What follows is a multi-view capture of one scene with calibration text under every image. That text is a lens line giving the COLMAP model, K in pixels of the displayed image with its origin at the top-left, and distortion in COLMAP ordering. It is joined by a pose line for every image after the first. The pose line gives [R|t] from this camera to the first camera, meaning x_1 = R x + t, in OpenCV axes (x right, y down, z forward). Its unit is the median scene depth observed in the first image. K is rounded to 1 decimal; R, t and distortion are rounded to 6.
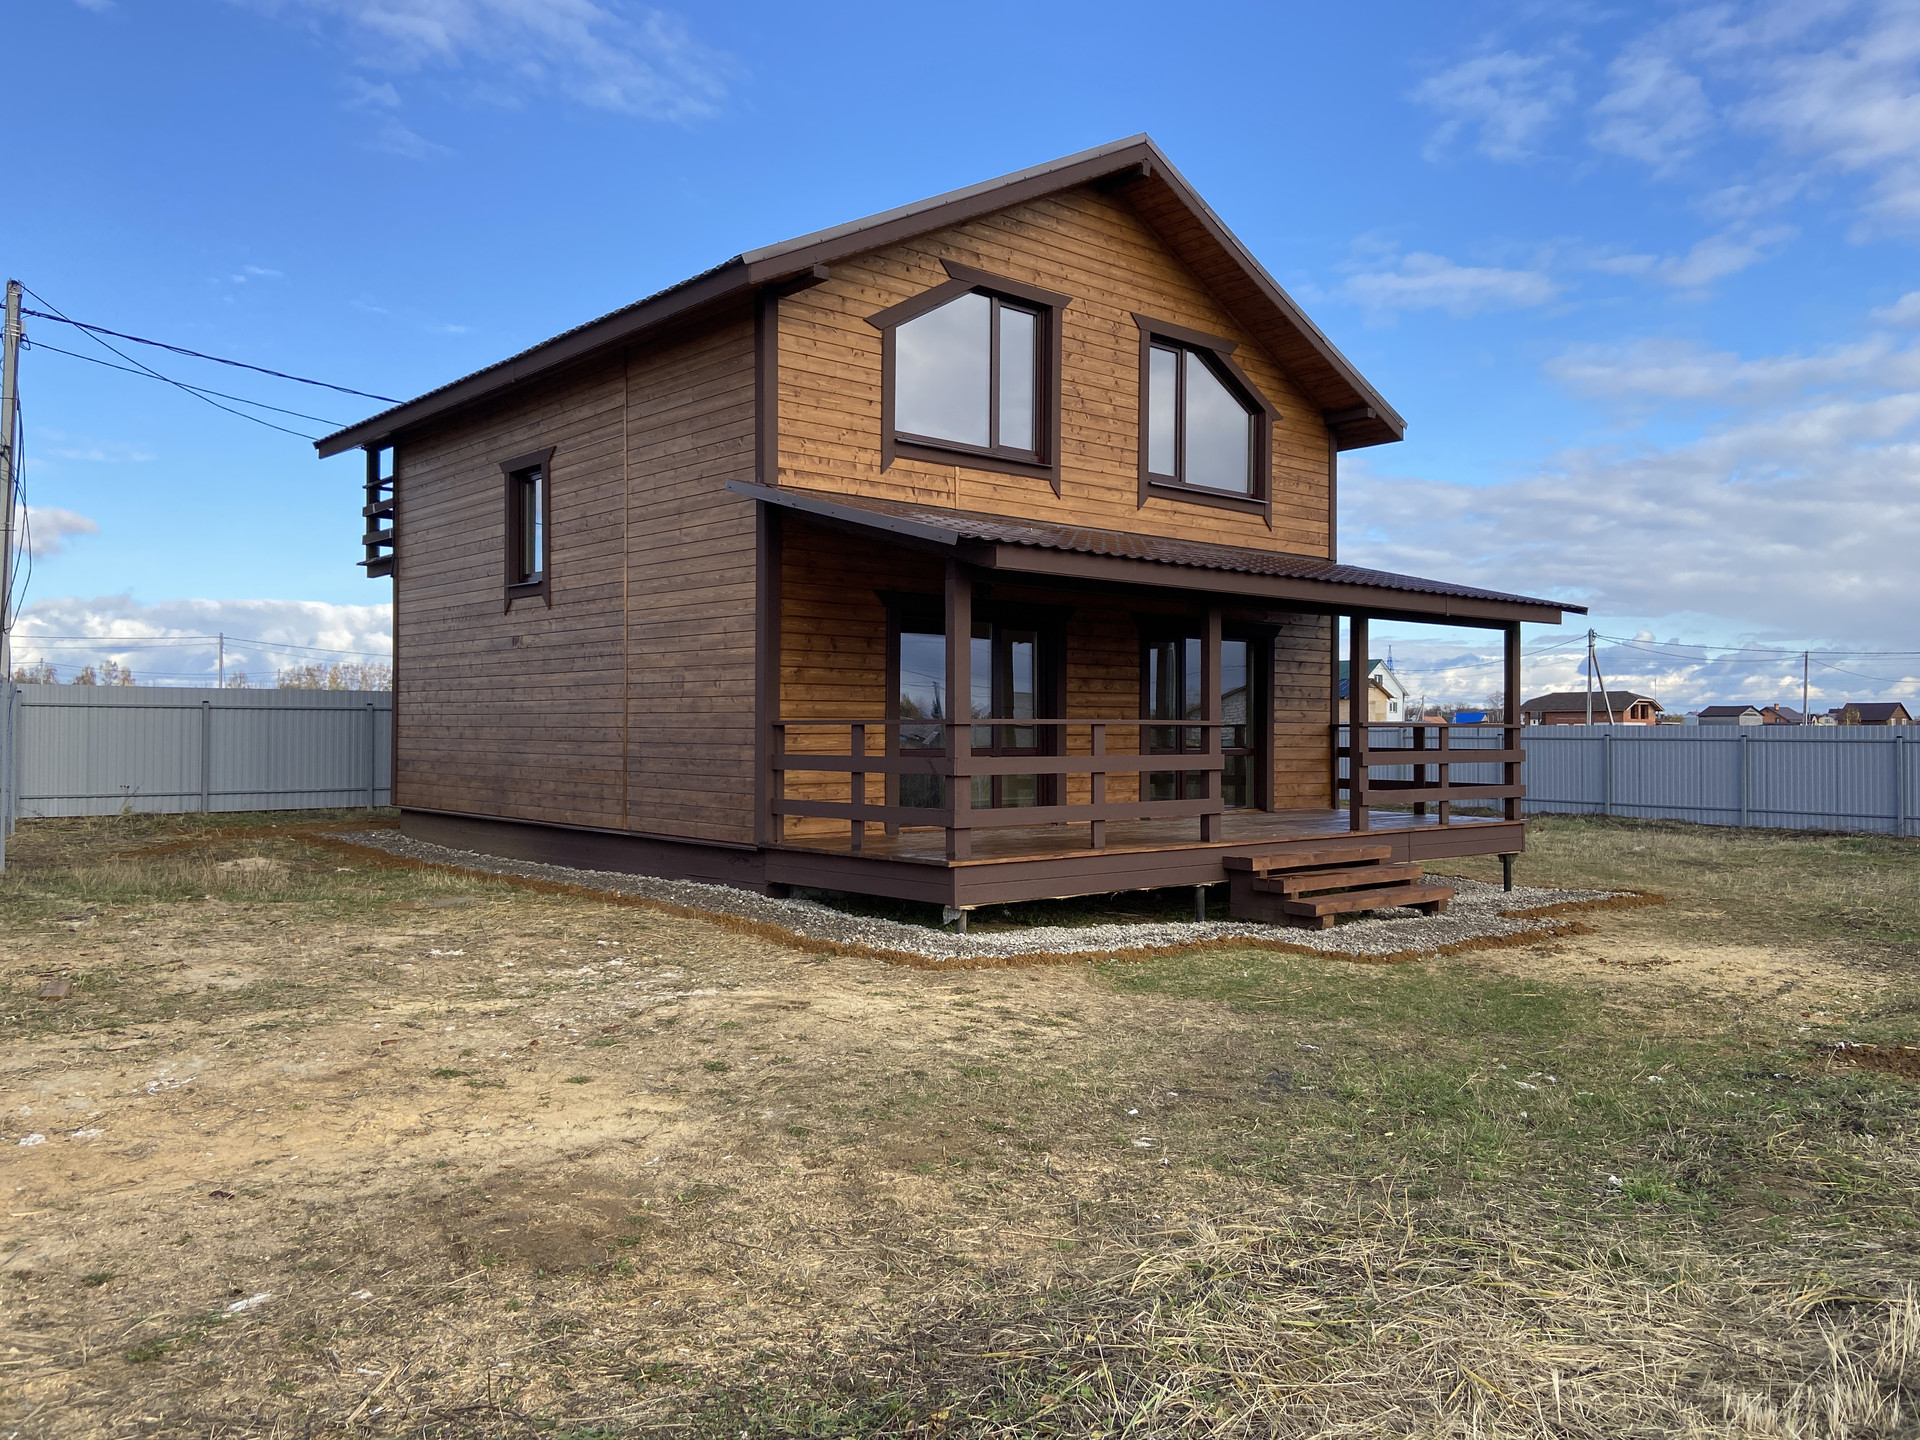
lens RADIAL K [[1435.3, 0, 960.0], [0, 1435.3, 720.0], [0, 0, 1]] dist [0.003459, 0.001516]
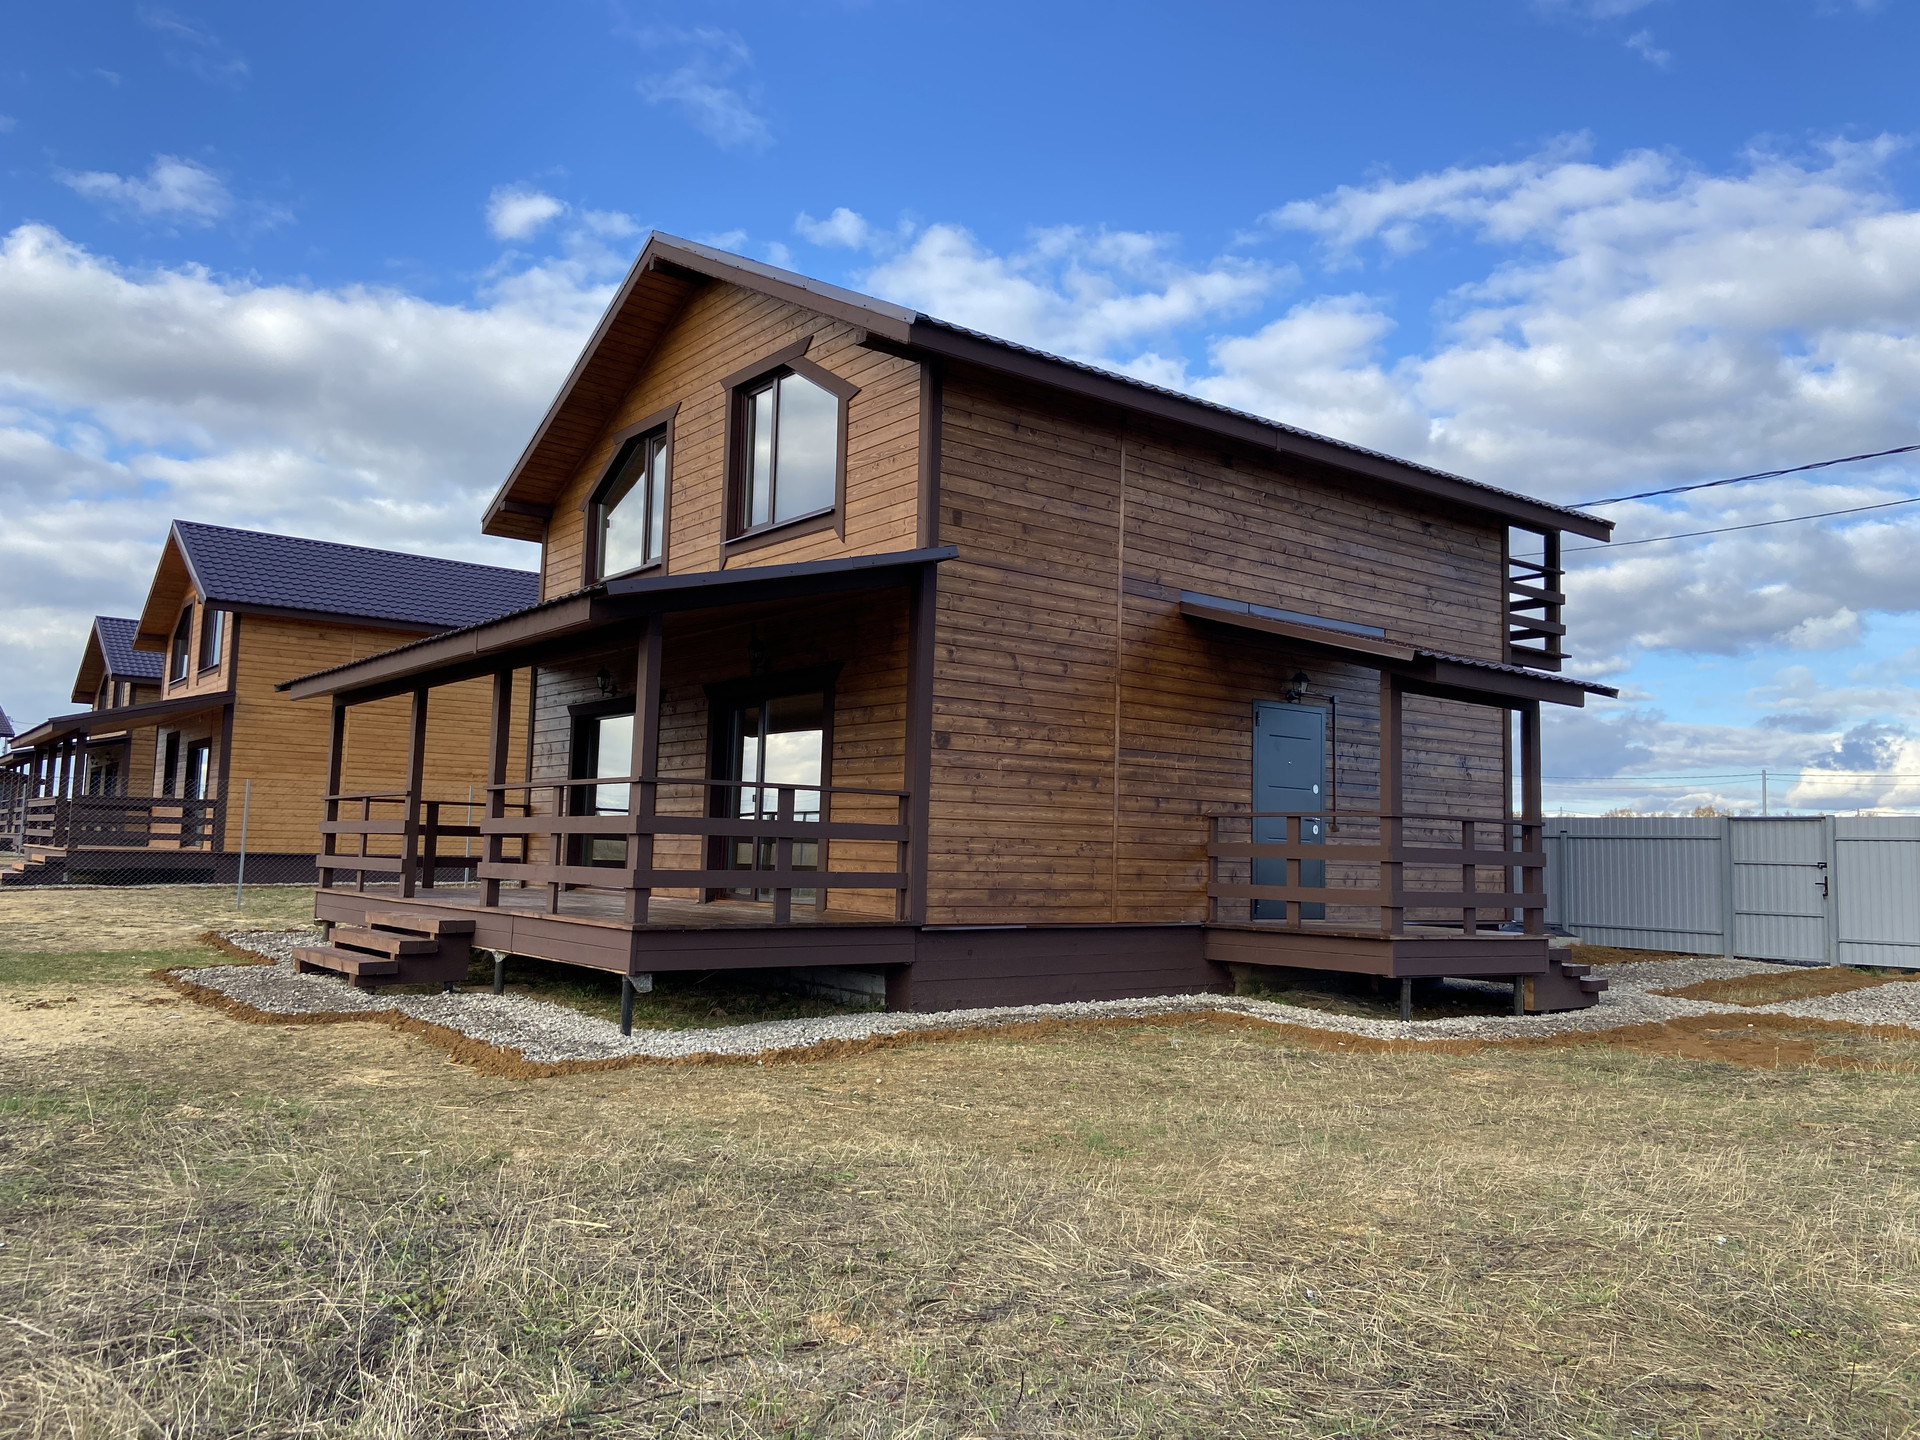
lens RADIAL K [[1425.8, 0, 960.0], [0, 1425.8, 720.0], [0, 0, 1]] dist [0.146836, -0.215623]
pose [[-0.060154, -0.098143, -0.993353, 1.082901], [-0.025801, 0.994975, -0.096741, 0.039882], [0.997856, 0.019810, -0.062383, 1.247192]]
